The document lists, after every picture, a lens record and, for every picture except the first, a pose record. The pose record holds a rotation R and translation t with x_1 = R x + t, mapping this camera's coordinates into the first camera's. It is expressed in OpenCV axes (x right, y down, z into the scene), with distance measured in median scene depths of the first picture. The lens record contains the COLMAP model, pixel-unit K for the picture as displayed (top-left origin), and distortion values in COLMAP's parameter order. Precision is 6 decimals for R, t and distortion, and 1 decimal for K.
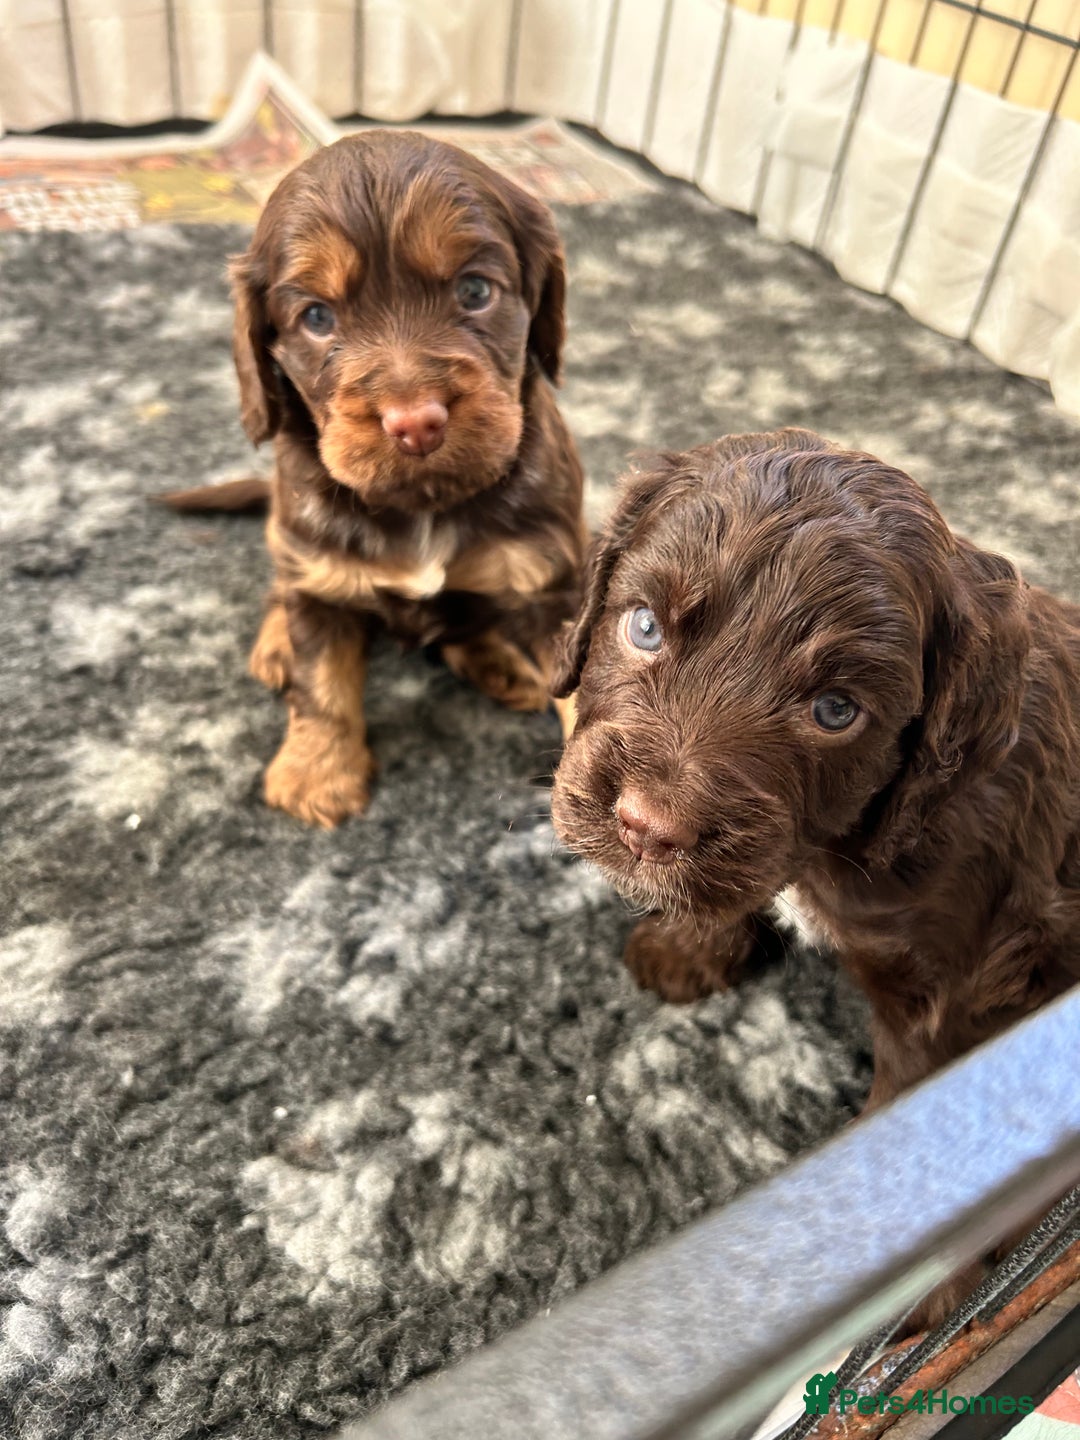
lens RADIAL K [[1082.4, 0, 538.7], [0, 1082.4, 710.2], [0, 0, 1]] dist [-0.000951, -0.026395]
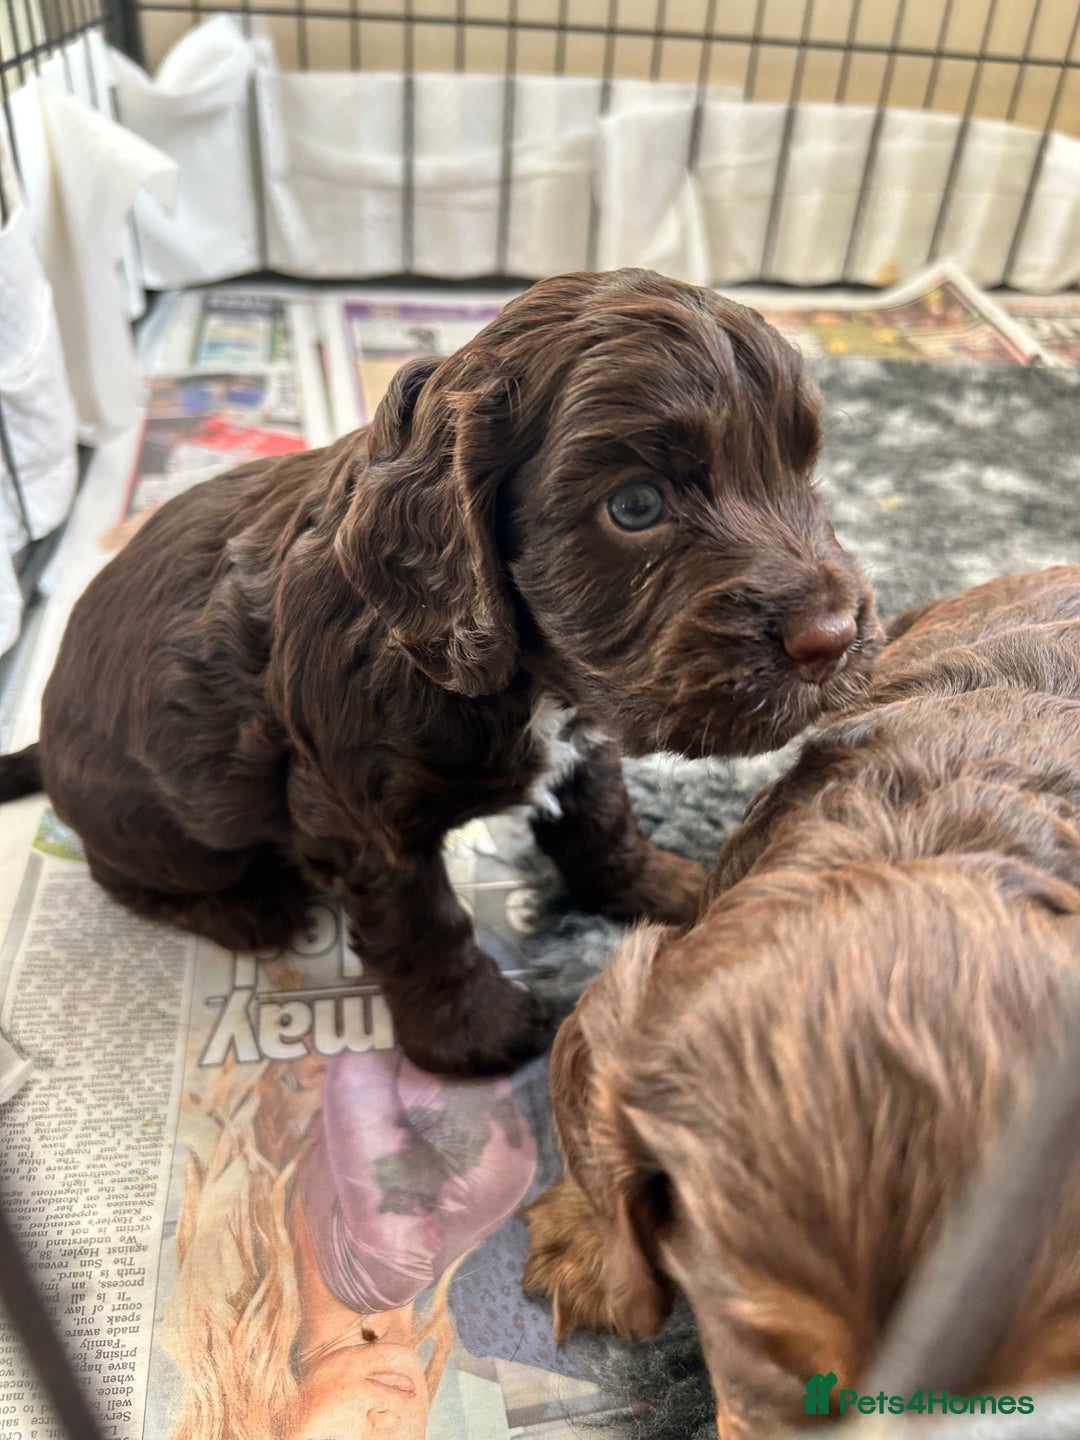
lens RADIAL K [[1082.4, 0, 538.3], [0, 1082.4, 716.3], [0, 0, 1]] dist [-0.000951, -0.026395]
pose [[0.925823, 0.152032, -0.346033, -0.234453], [-0.205758, 0.970712, -0.124022, 0.122879], [0.317043, 0.186021, 0.929989, -0.076166]]
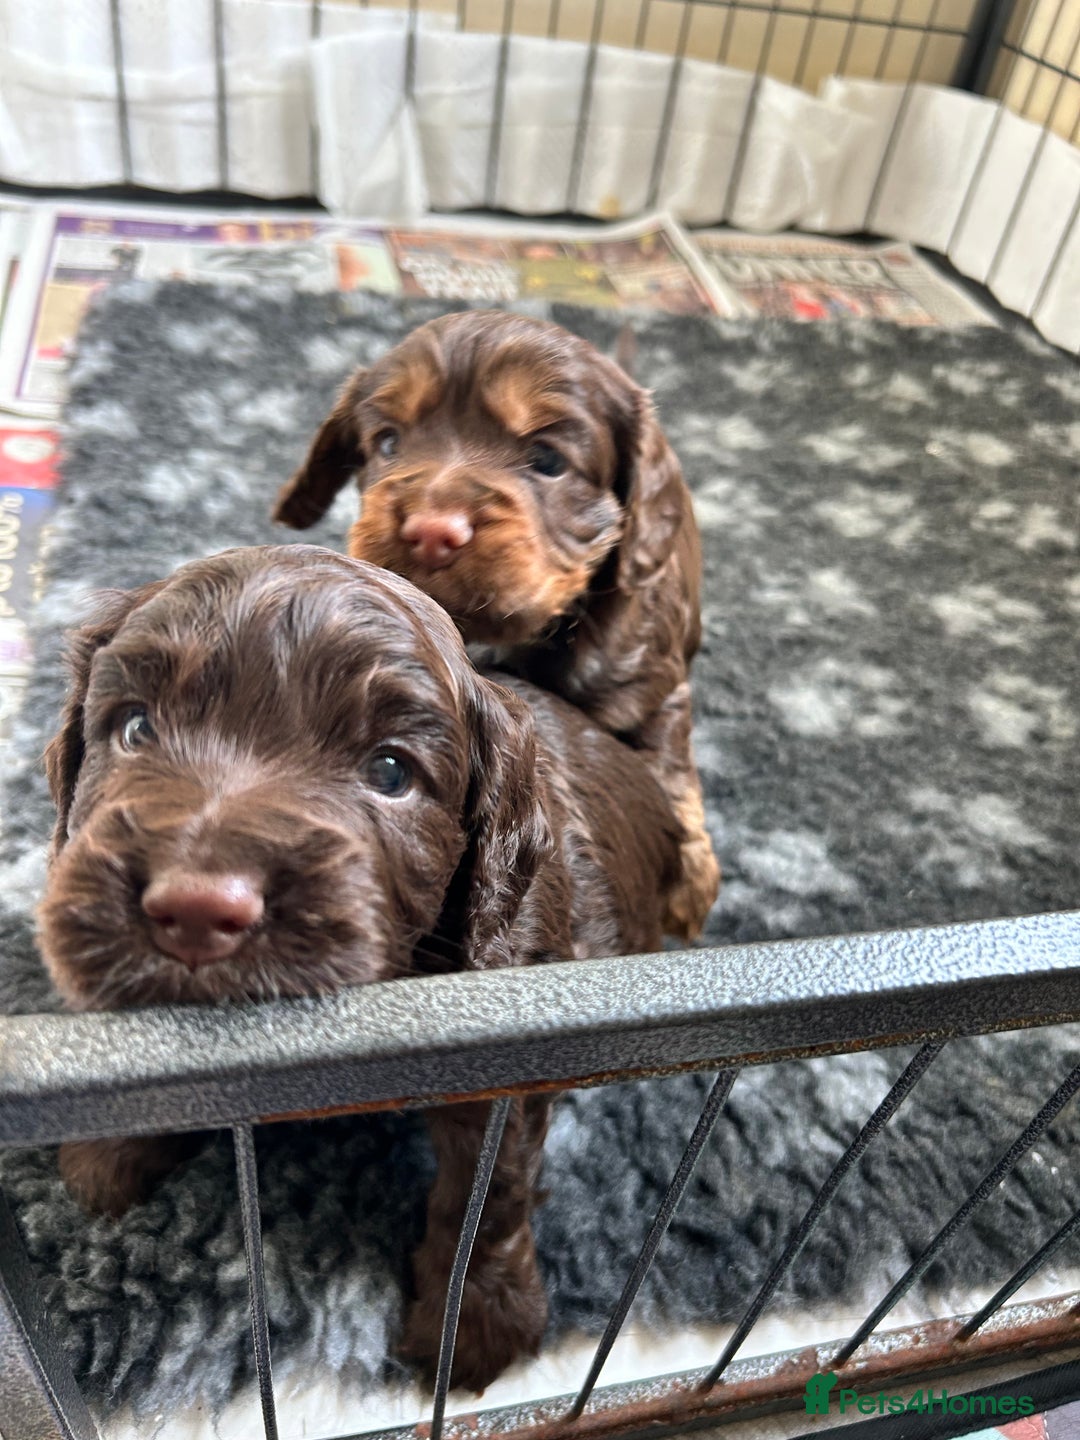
lens RADIAL K [[1082.4, 0, 540.0], [0, 1082.4, 706.6], [0, 0, 1]] dist [-0.000951, -0.026395]
pose [[0.944963, 0.210470, -0.250495, 0.053163], [-0.225577, 0.973671, -0.032871, 0.023489], [0.236981, 0.087567, 0.967560, -0.123696]]
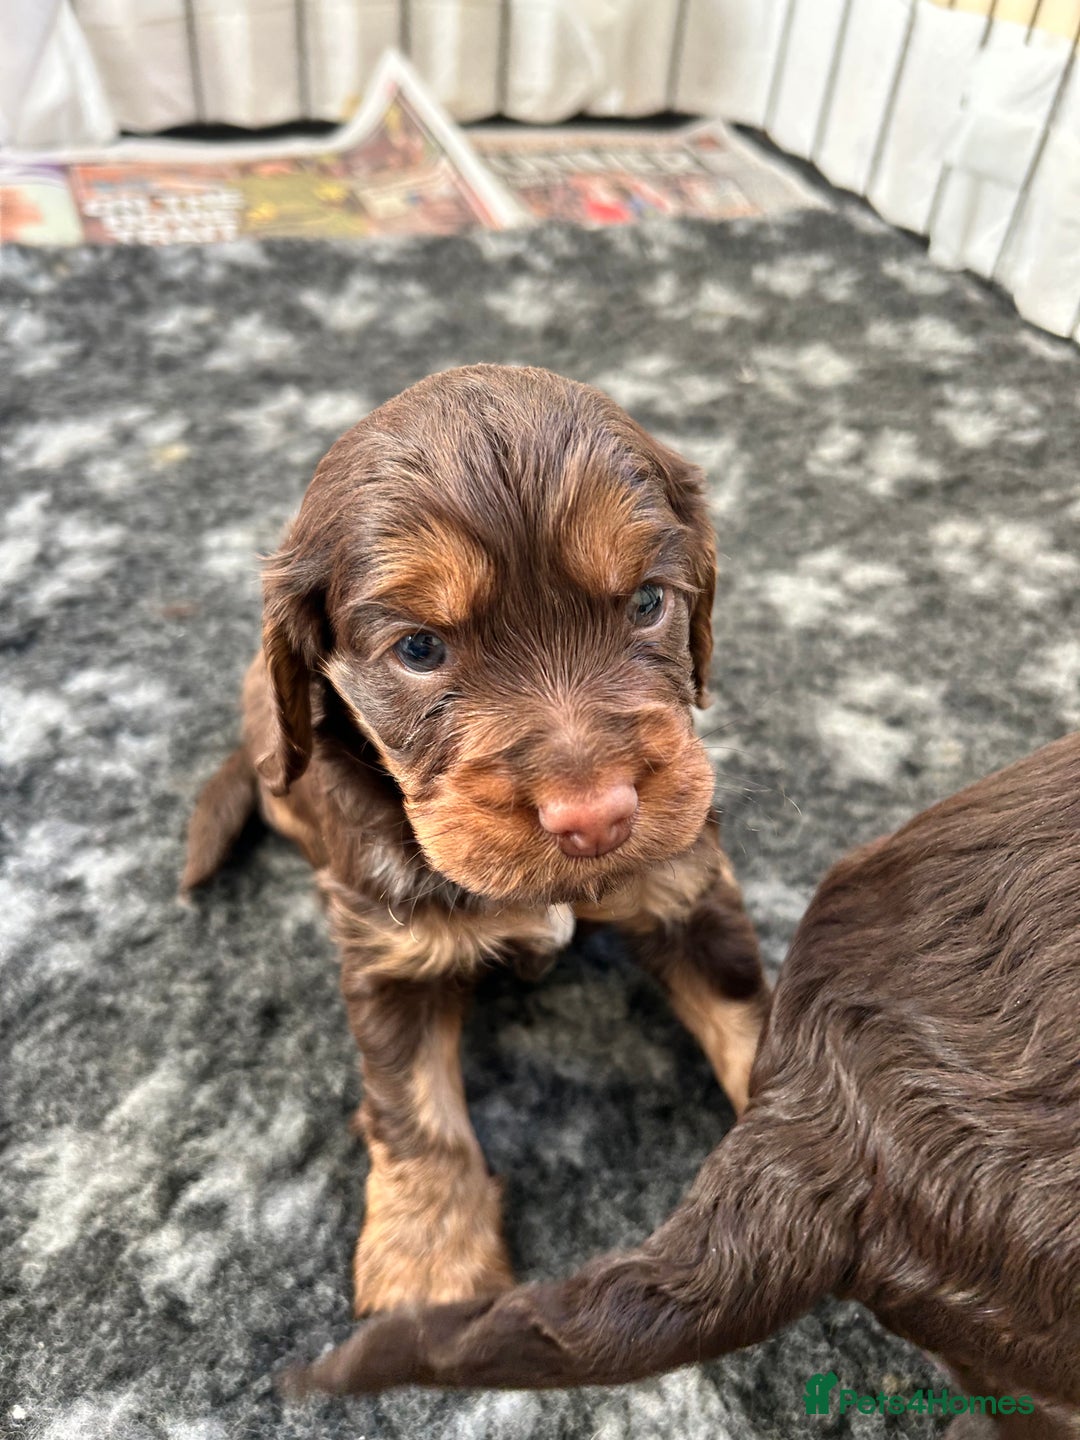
lens RADIAL K [[1082.4, 0, 562.2], [0, 1082.4, 709.0], [0, 0, 1]] dist [-0.000951, -0.026395]
pose [[0.983676, 0.090868, -0.155323, 0.108625], [-0.089510, 0.995862, 0.015728, -0.091718], [0.156109, -0.001568, 0.987739, 0.130511]]
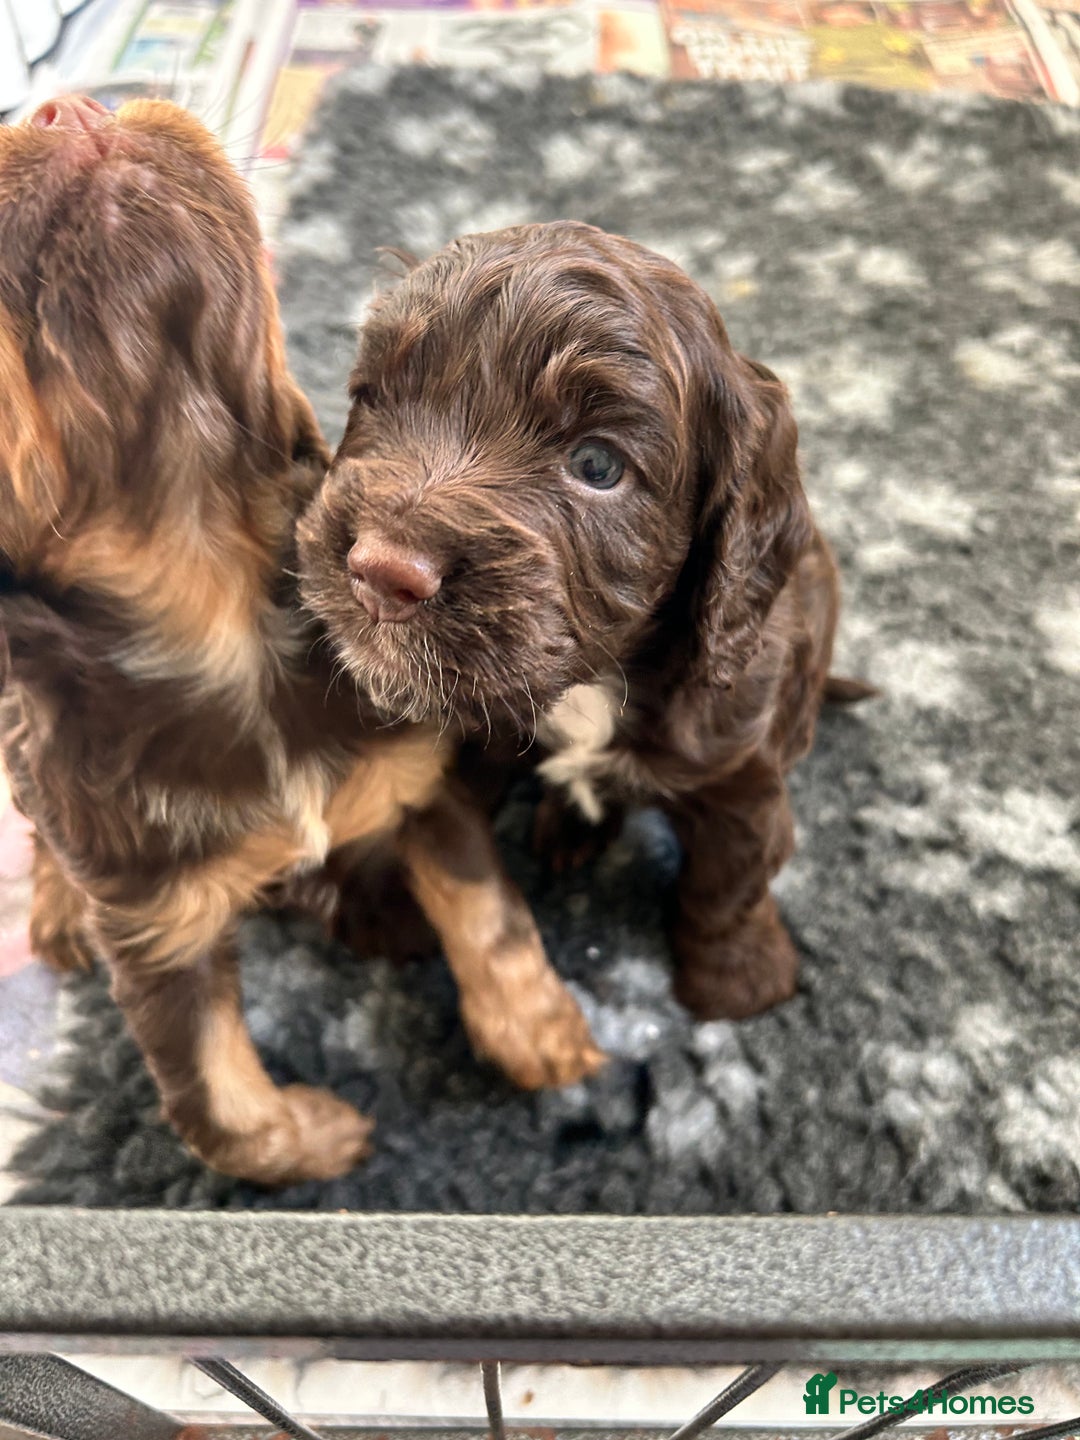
lens RADIAL K [[1082.4, 0, 578.2], [0, 1082.4, 721.9], [0, 0, 1]] dist [-0.000951, -0.026395]
pose [[0.851920, 0.352825, -0.386971, 0.051606], [-0.291711, 0.933426, 0.208855, -0.048443], [0.434898, -0.065043, 0.898127, -0.027482]]
